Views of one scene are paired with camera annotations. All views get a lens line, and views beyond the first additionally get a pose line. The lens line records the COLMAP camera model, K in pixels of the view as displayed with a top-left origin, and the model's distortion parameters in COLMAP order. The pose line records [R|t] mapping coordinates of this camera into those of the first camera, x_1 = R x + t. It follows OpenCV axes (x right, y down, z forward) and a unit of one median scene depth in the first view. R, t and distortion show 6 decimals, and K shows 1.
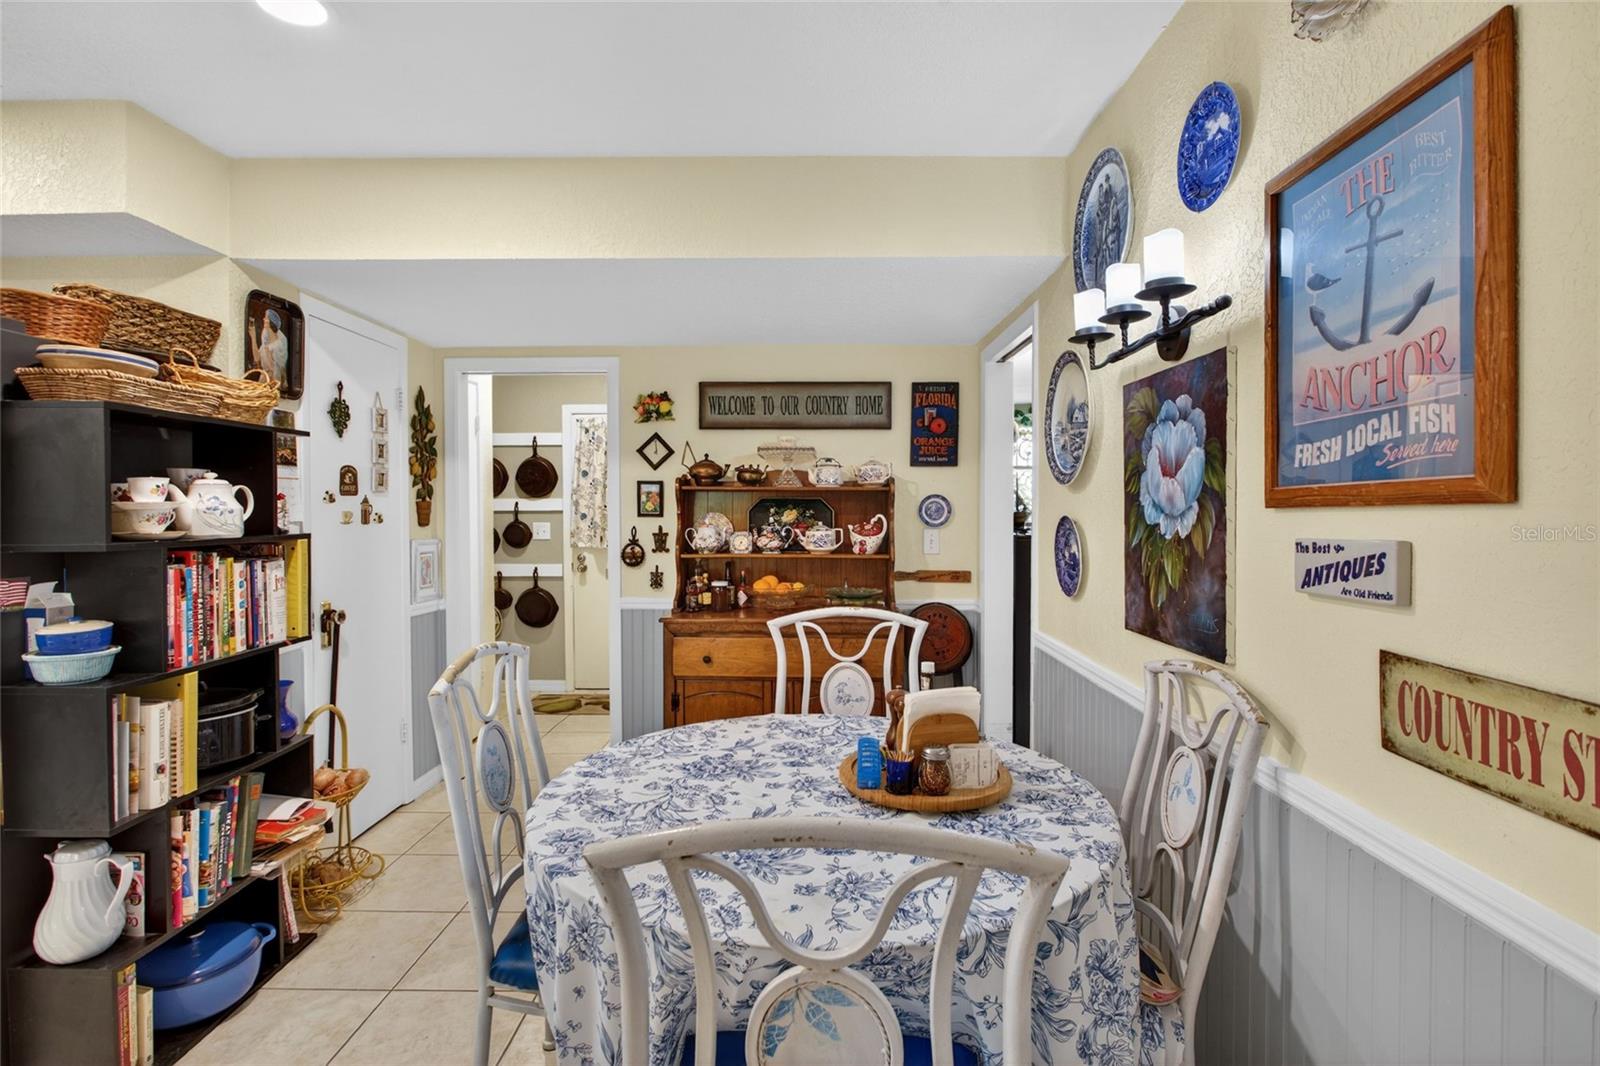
lens RADIAL K [[779.4, 0, 798.0], [0, 779.4, 517.8], [0, 0, 1]] dist [-0.004418, 0.000991]
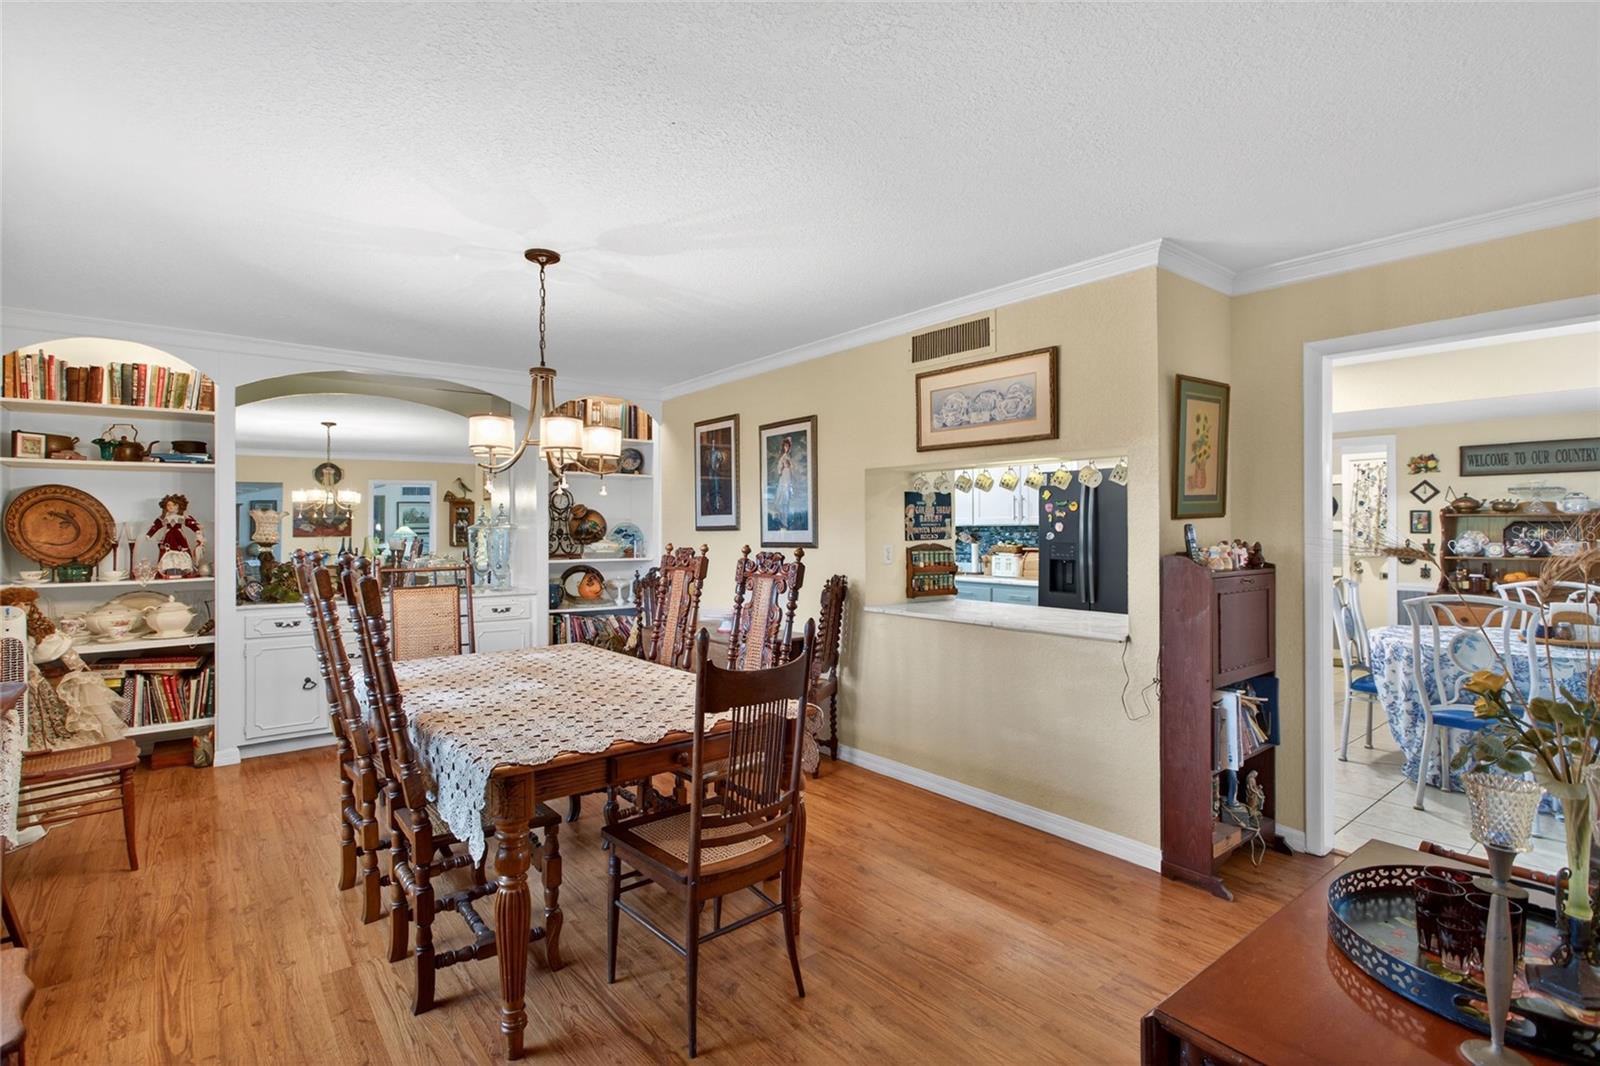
lens RADIAL K [[779.4, 0, 793.8], [0, 779.4, 524.6], [0, 0, 1]] dist [-0.004418, 0.000991]
pose [[0.649022, -0.003971, -0.760759, 0.189842], [-0.009379, 0.999869, -0.013220, 0.014539], [0.760712, 0.015715, 0.648900, -1.015440]]
